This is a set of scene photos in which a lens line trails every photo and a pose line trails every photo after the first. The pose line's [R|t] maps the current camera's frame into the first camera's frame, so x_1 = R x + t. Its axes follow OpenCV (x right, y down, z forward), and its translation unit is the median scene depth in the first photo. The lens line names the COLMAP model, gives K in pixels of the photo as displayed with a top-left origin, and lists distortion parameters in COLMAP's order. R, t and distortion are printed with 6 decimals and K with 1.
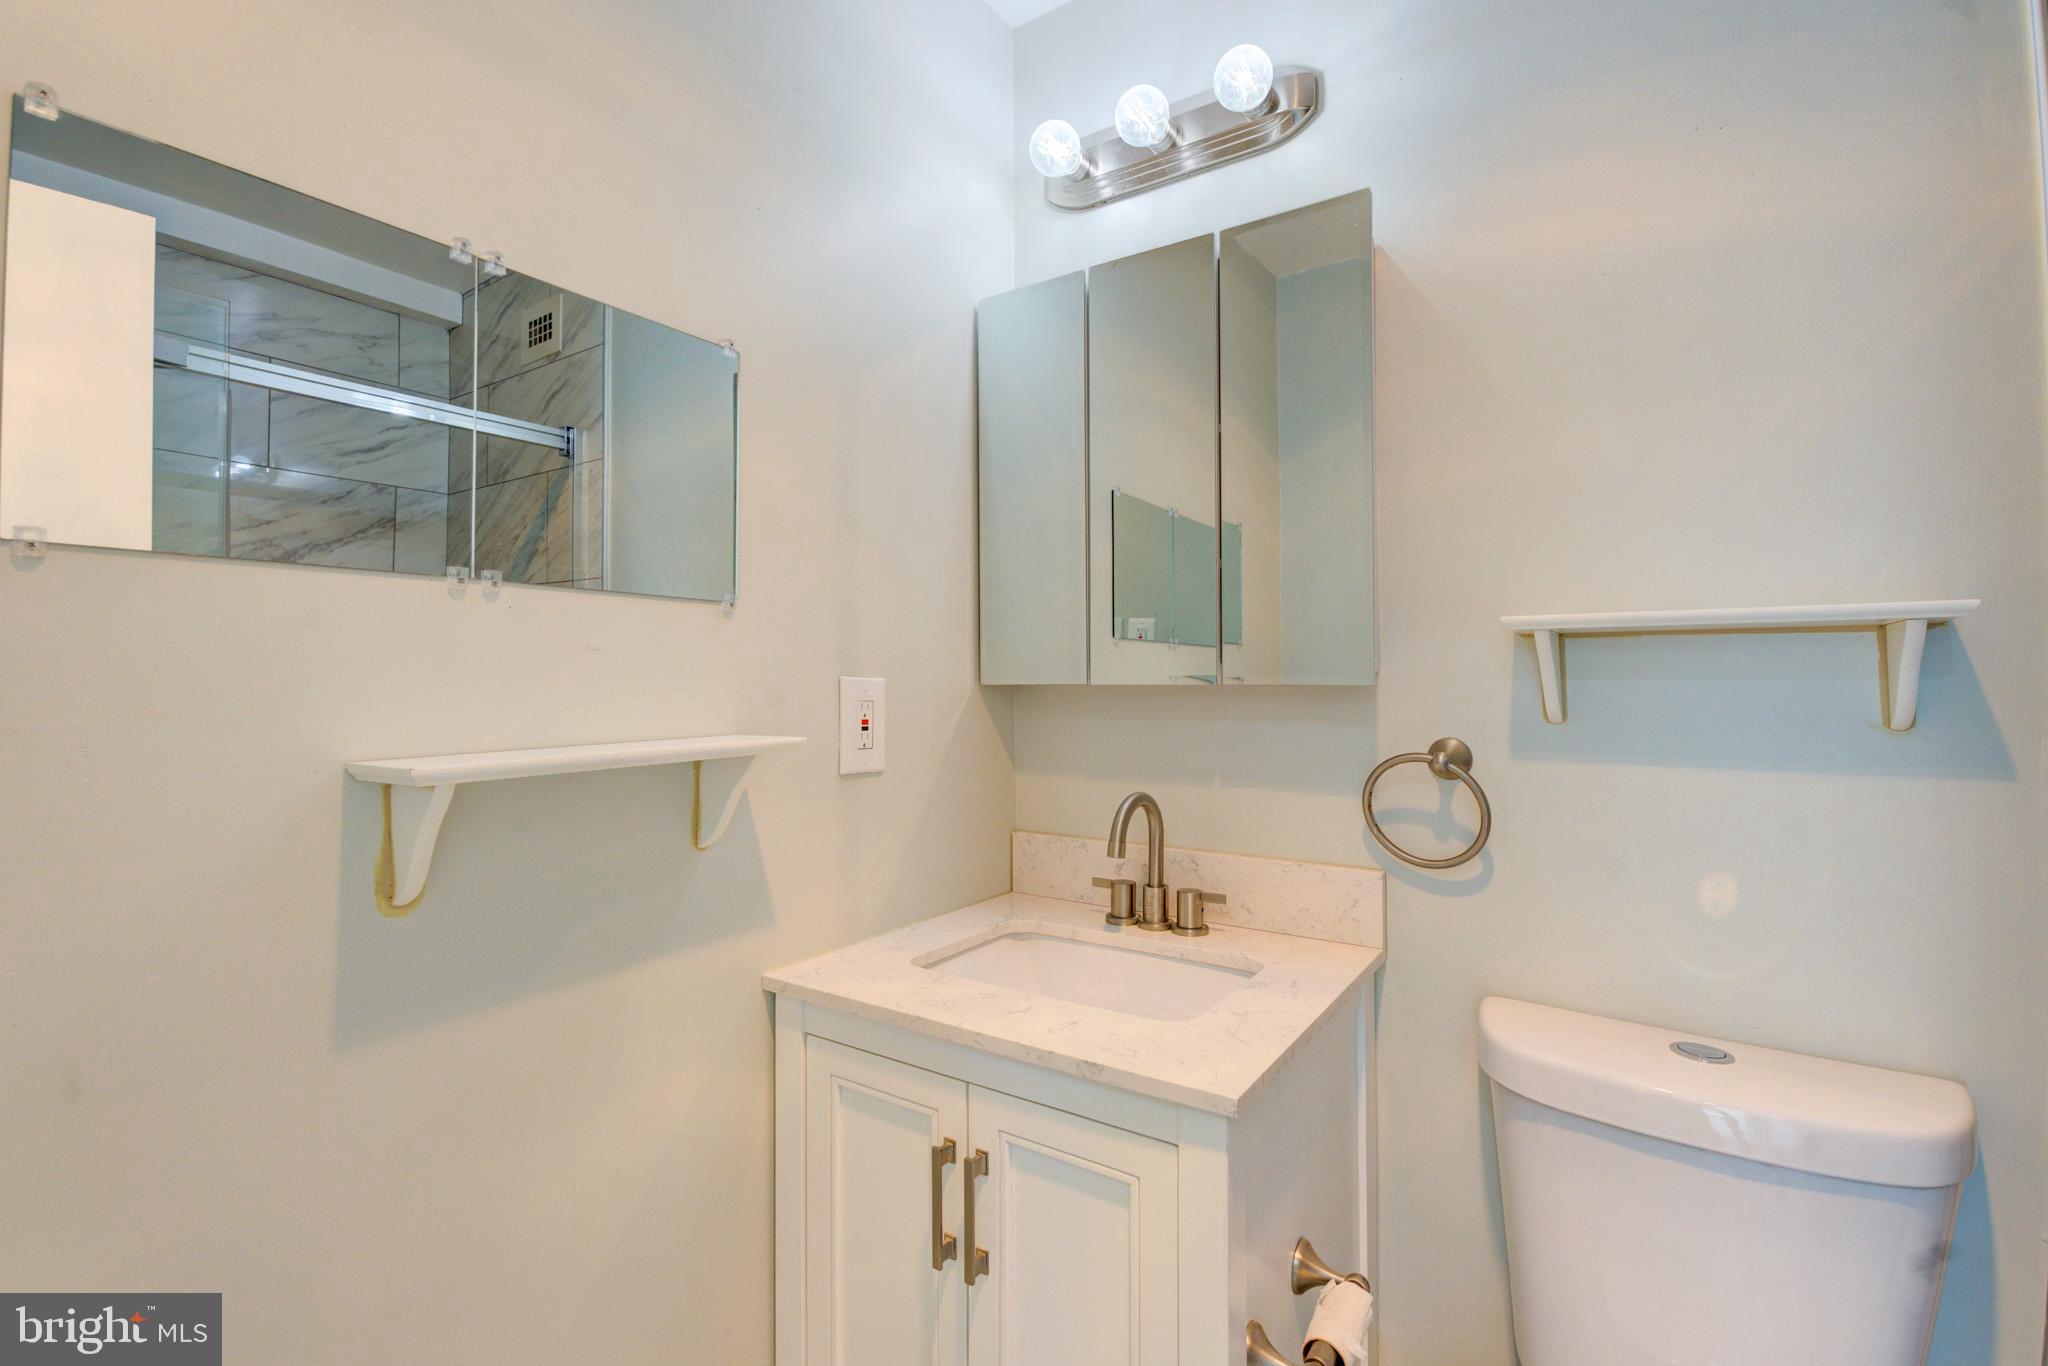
lens RADIAL K [[939.3, 0, 1012.7], [0, 939.3, 666.0], [0, 0, 1]] dist [-0.002167, -0.001179]
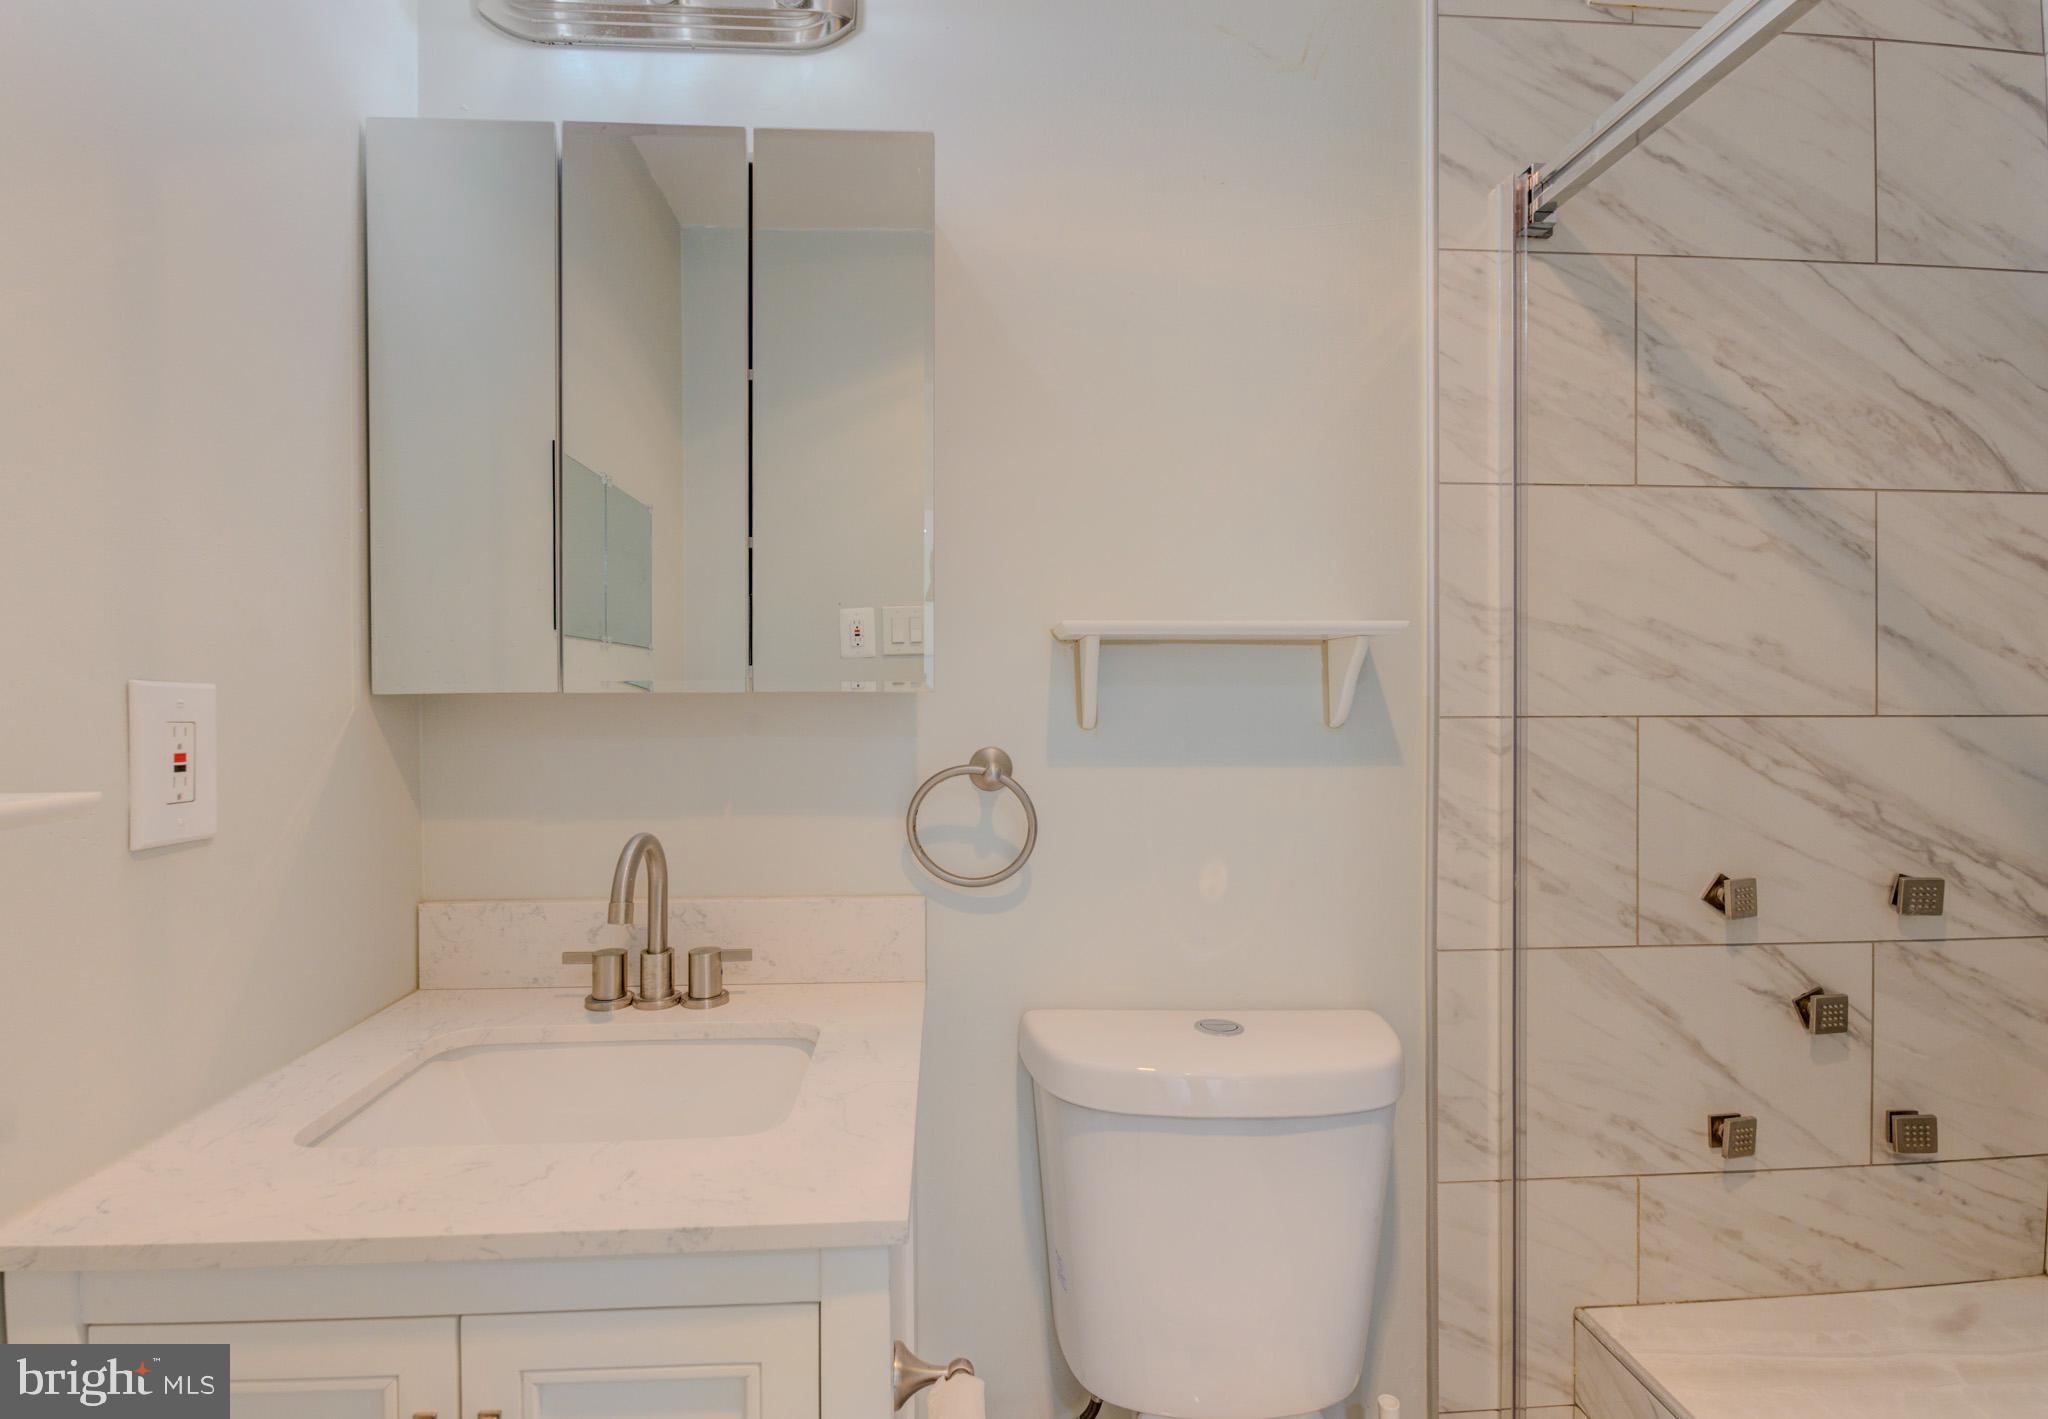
lens RADIAL K [[990.8, 0, 1018.9], [0, 990.8, 692.6], [0, 0, 1]] dist [-0.001080, 0.000550]
pose [[0.793210, -0.003955, 0.608936, -0.117392], [-0.007787, 0.999831, 0.016637, 0.004117], [-0.608899, -0.017939, 0.793045, 0.182621]]
